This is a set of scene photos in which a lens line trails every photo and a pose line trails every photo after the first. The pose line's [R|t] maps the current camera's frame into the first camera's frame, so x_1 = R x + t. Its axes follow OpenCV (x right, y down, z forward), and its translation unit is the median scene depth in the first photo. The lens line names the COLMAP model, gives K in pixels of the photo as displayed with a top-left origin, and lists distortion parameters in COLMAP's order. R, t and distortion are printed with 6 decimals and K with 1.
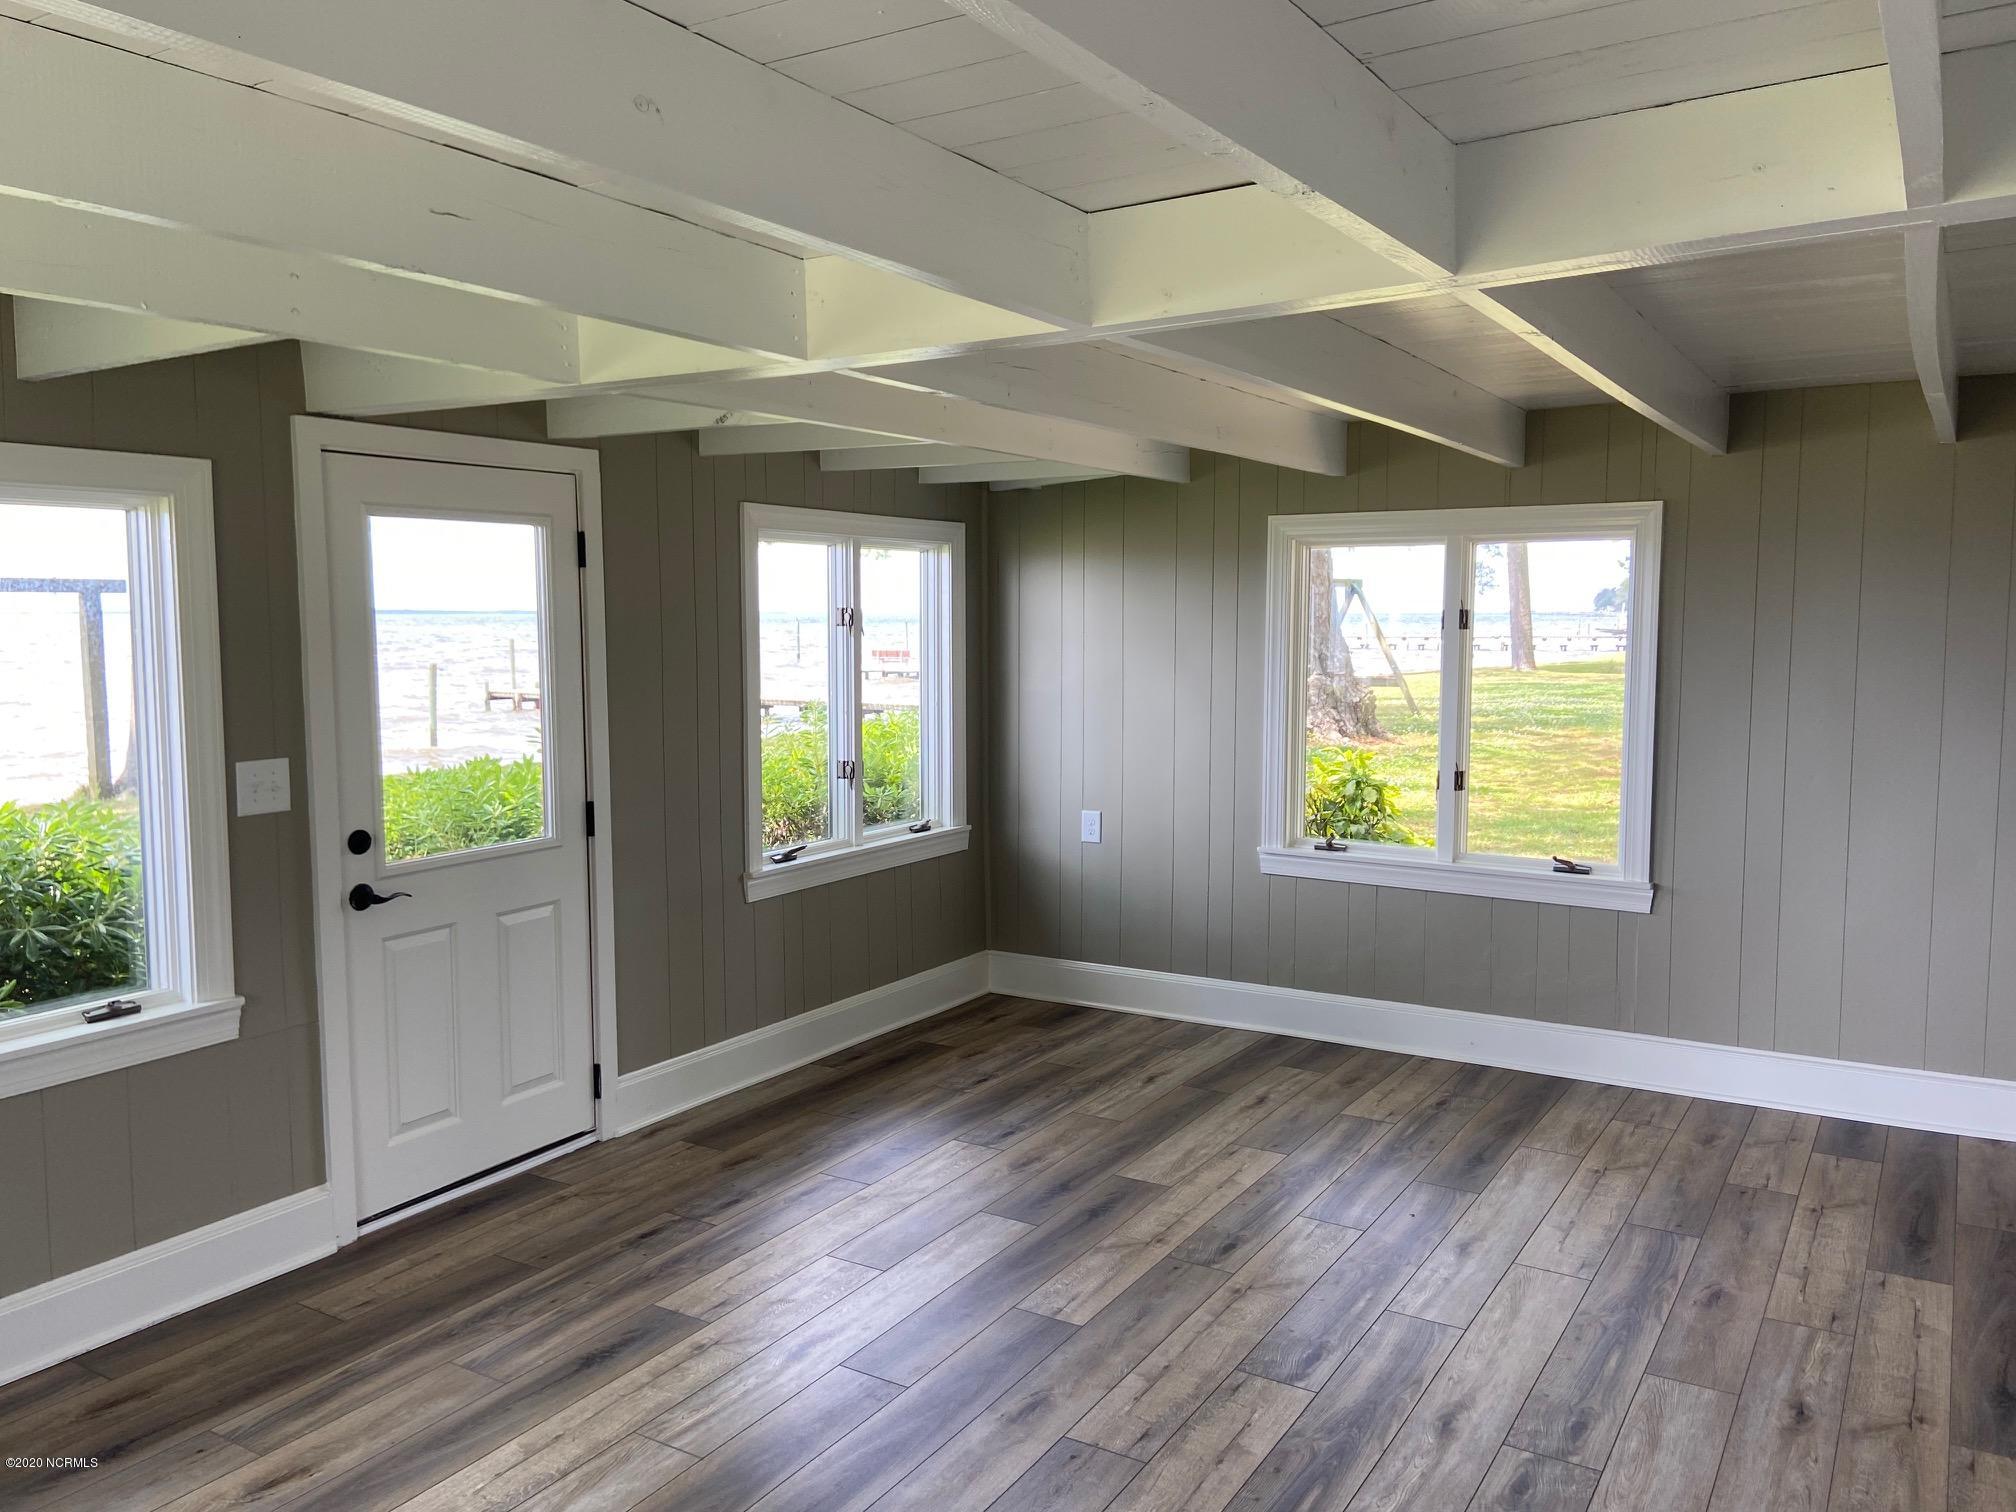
lens RADIAL K [[1513.5, 0, 996.6], [0, 1513.5, 742.7], [0, 0, 1]] dist [0.105764, -0.132491]
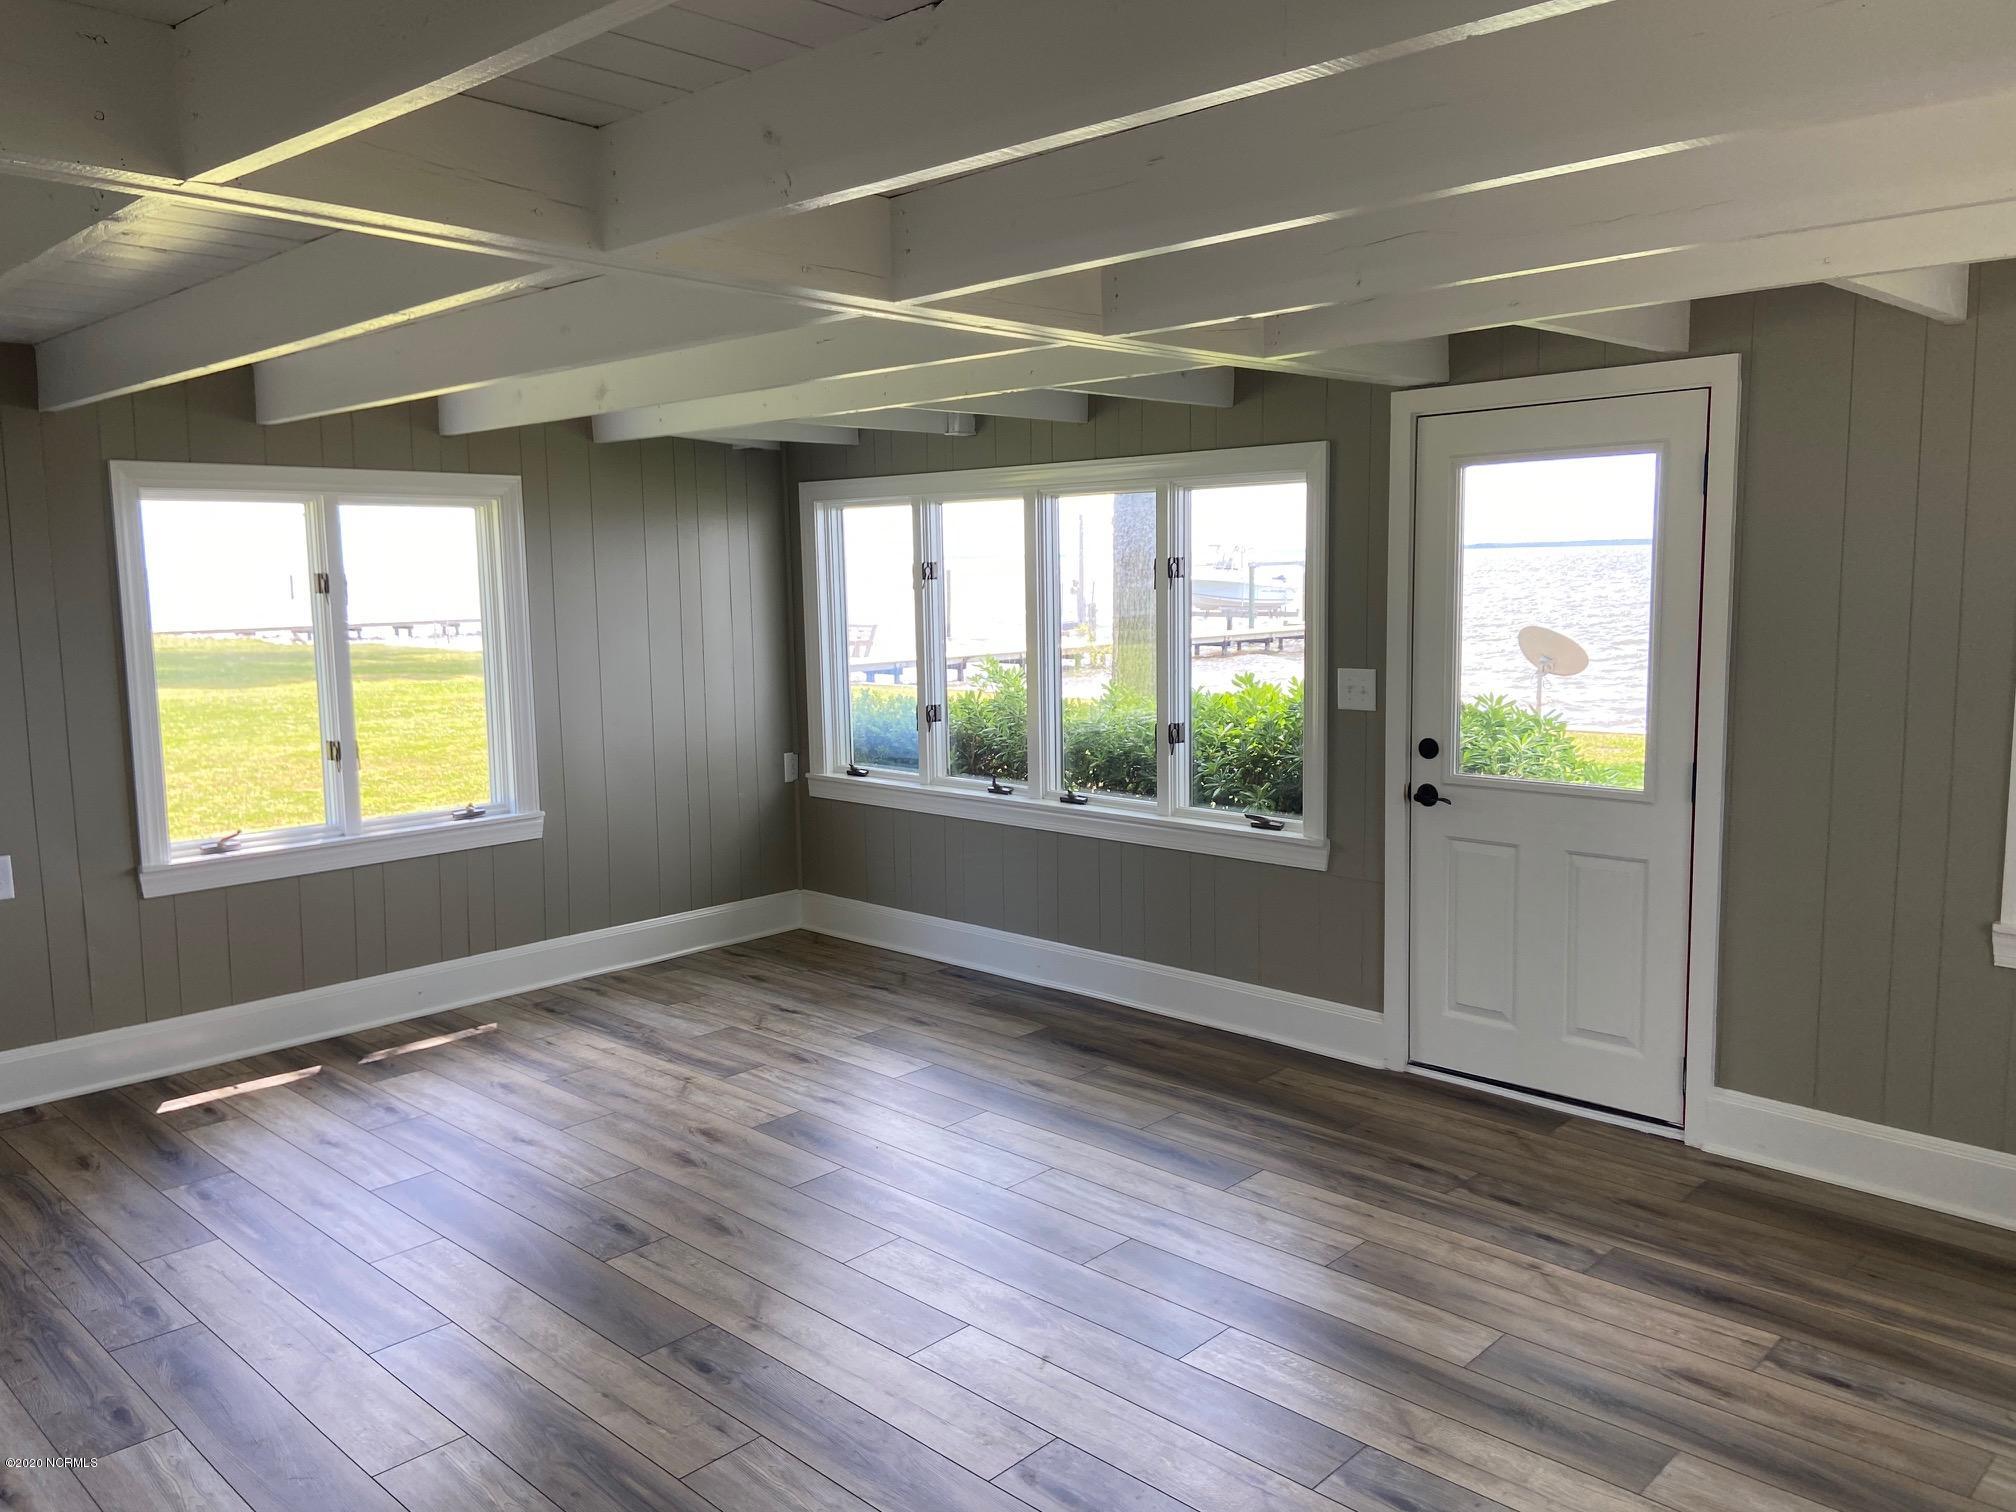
lens RADIAL K [[1513.5, 0, 981.7], [0, 1513.5, 741.8], [0, 0, 1]] dist [0.105764, -0.132491]
pose [[-0.221755, 0.125883, -0.966943, 0.779747], [-0.063160, 0.987695, 0.143069, -0.084722], [0.973055, 0.092798, -0.211076, 0.897086]]
